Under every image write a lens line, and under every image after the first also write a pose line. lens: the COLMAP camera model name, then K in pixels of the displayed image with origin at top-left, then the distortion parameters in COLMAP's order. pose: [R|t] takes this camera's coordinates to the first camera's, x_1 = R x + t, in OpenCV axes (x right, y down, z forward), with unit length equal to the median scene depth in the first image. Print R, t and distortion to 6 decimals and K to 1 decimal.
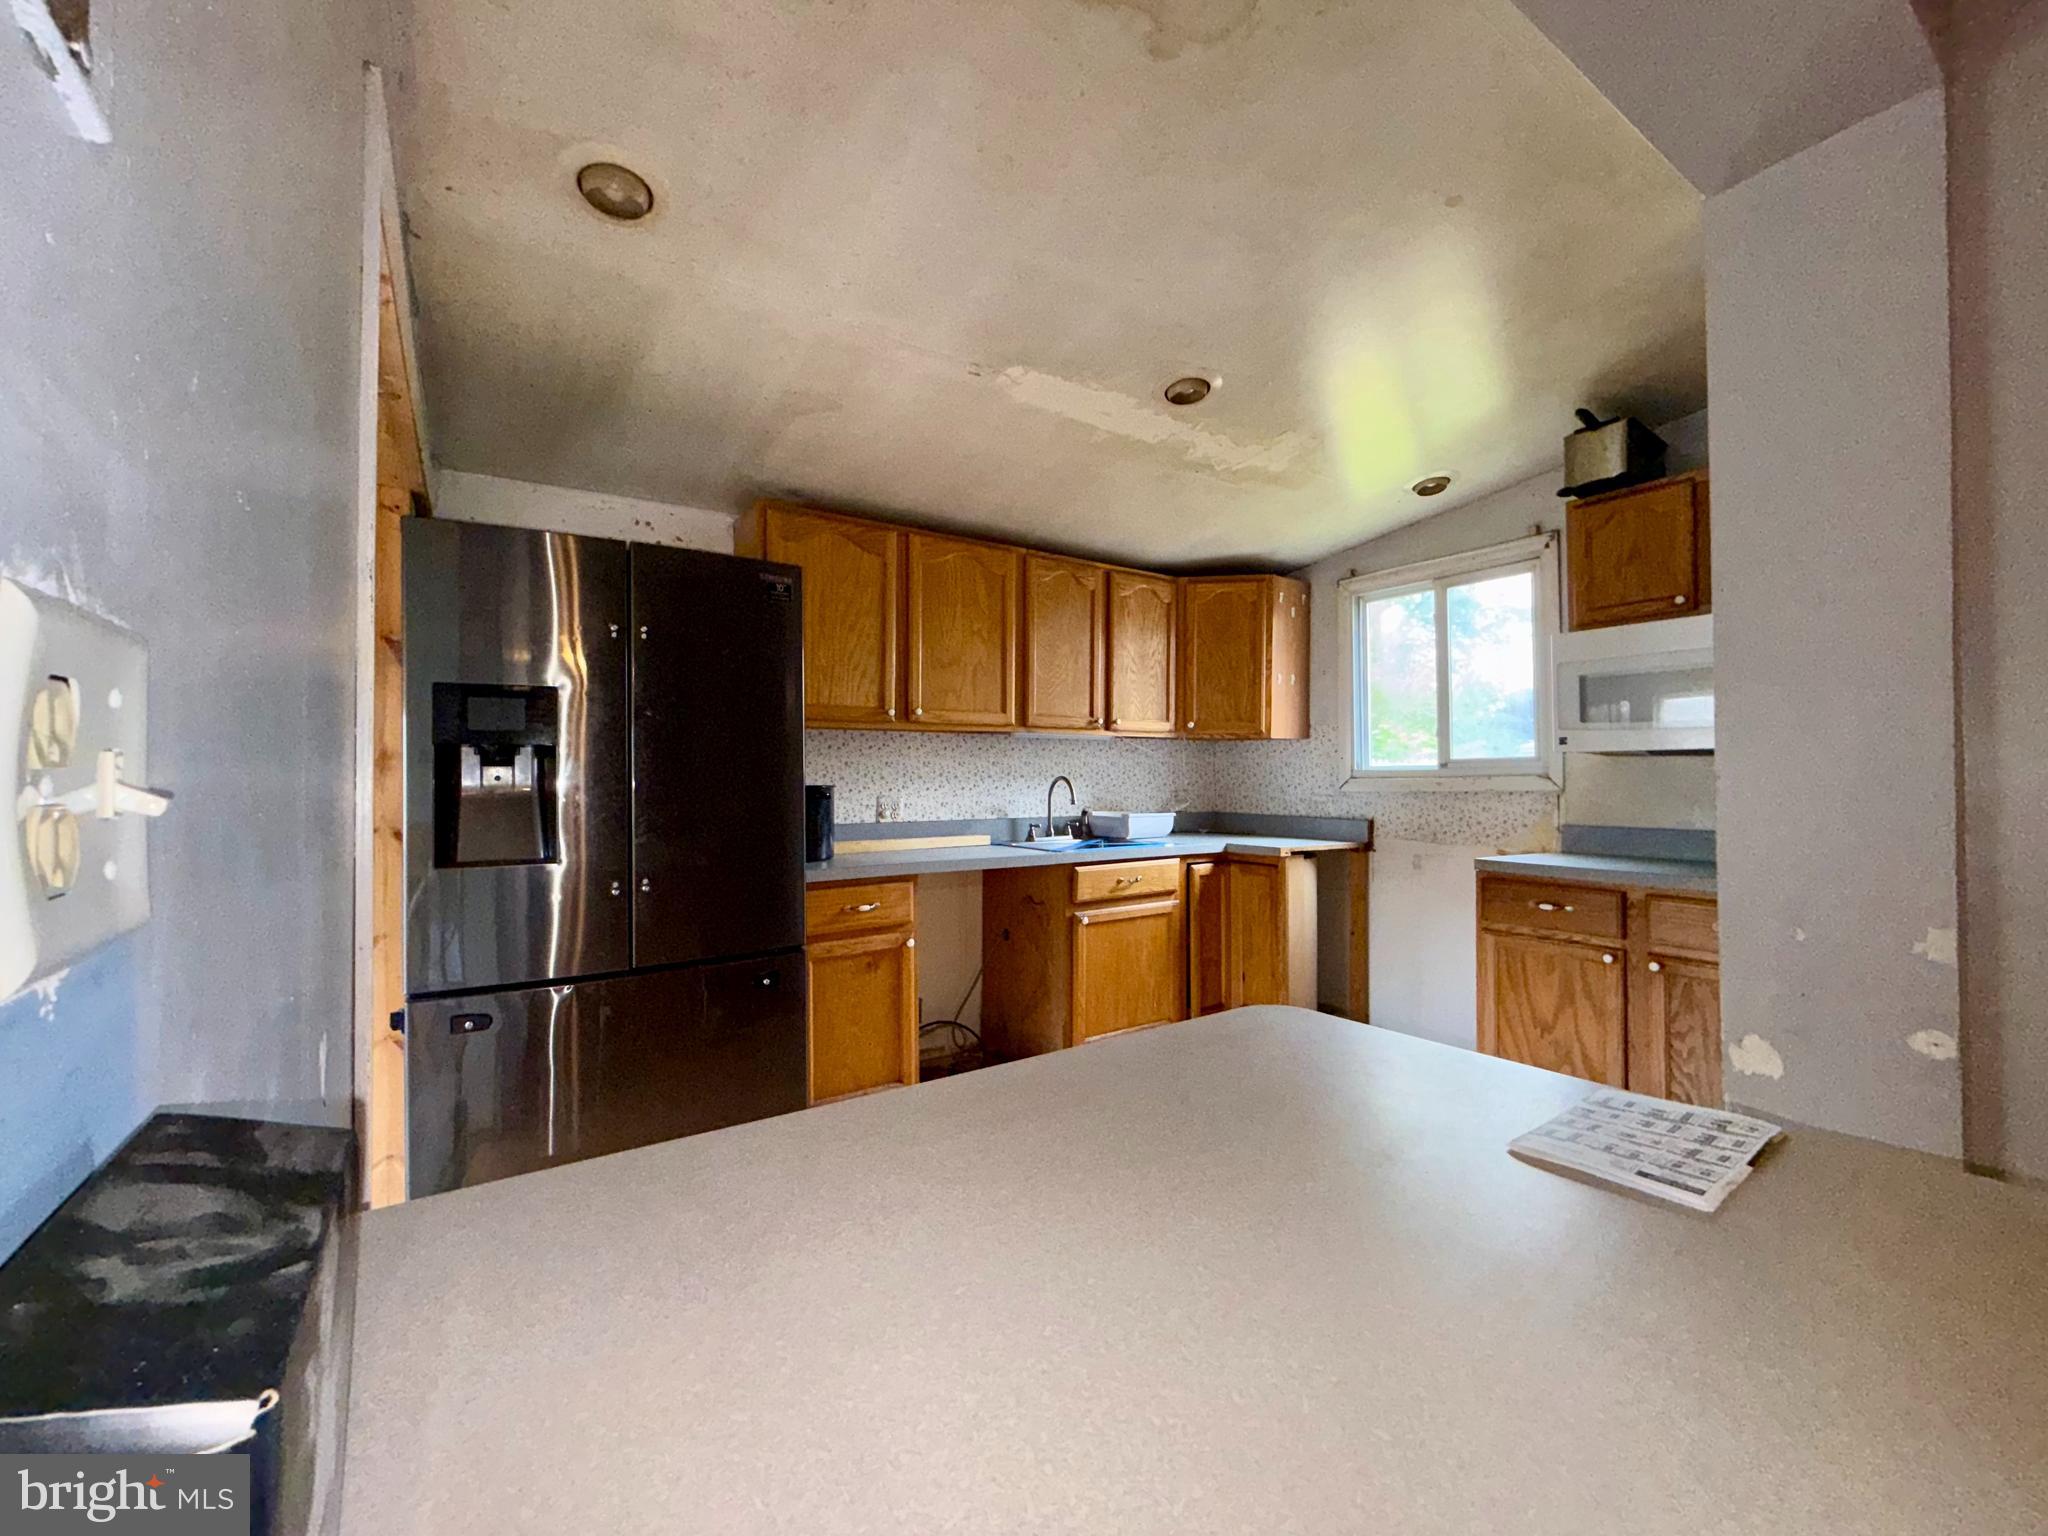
lens RADIAL K [[820.8, 0, 1024.0], [0, 820.8, 768.0], [0, 0, 1]] dist [-0.000240, -0.000091]
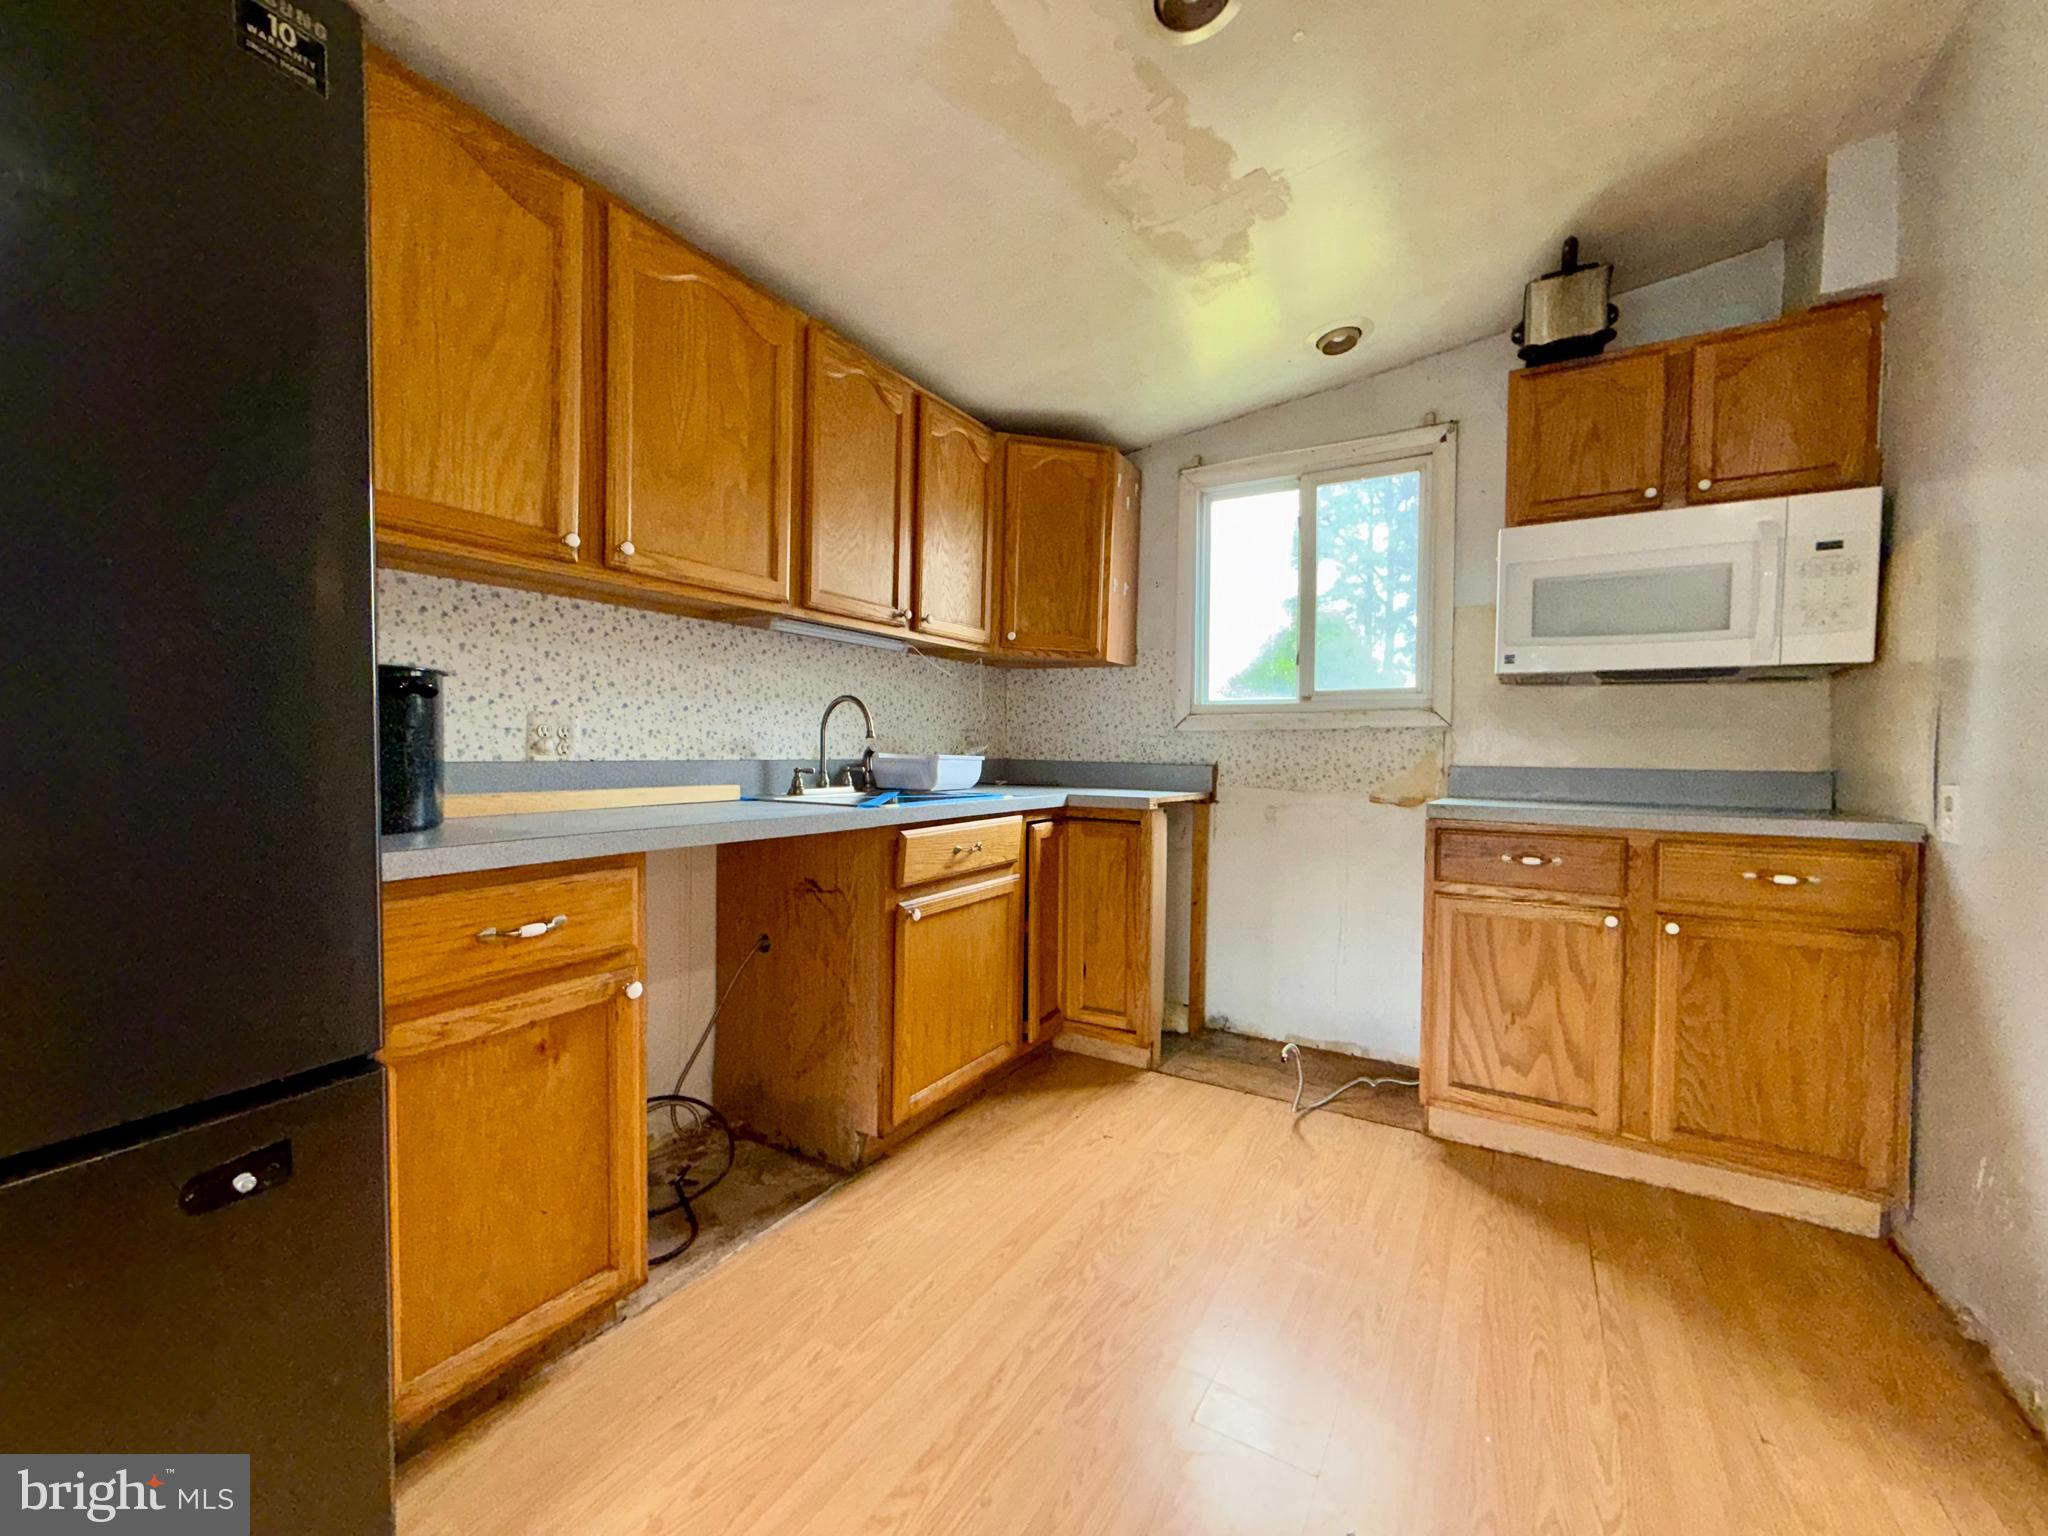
lens RADIAL K [[820.8, 0, 1024.0], [0, 820.8, 768.0], [0, 0, 1]] dist [-0.000240, -0.000091]
pose [[0.909820, 0.002194, 0.414998, -0.102726], [-0.018181, 0.999237, 0.034577, 0.044981], [-0.414606, -0.039004, 0.909165, 0.358562]]
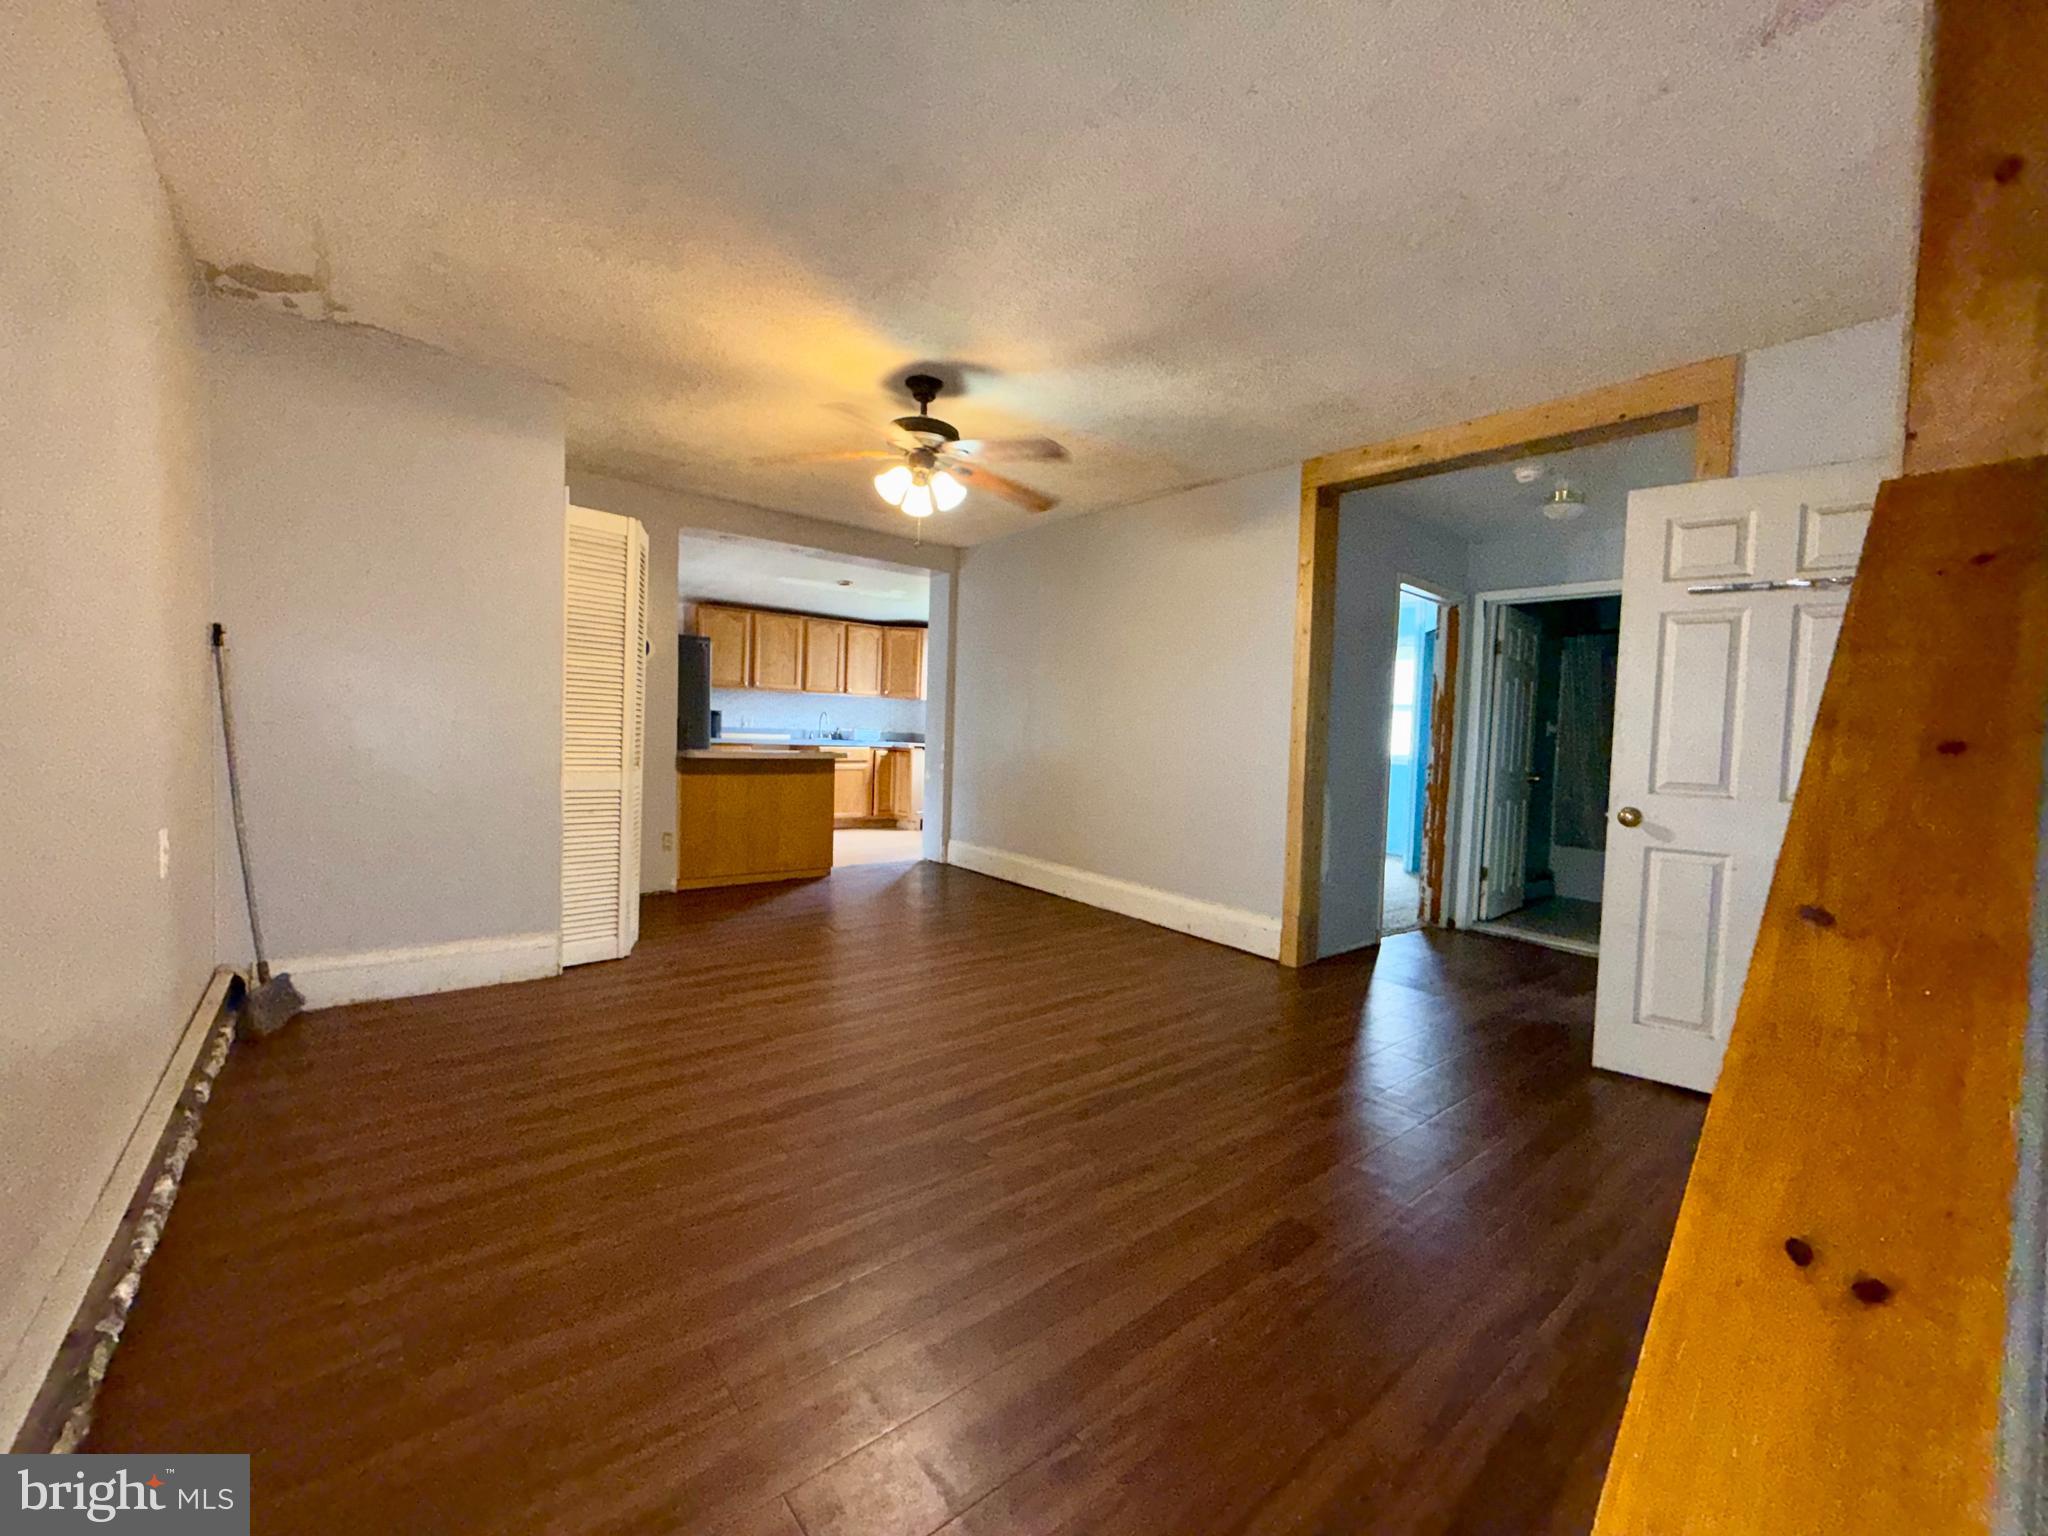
lens RADIAL K [[820.8, 0, 1024.0], [0, 820.8, 768.0], [0, 0, 1]] dist [-0.000240, -0.000091]
pose [[0.995175, 0.035524, 0.091455, 0.427438], [-0.040513, 0.997757, 0.053287, 0.022541], [-0.089357, -0.056735, 0.994382, -1.477841]]
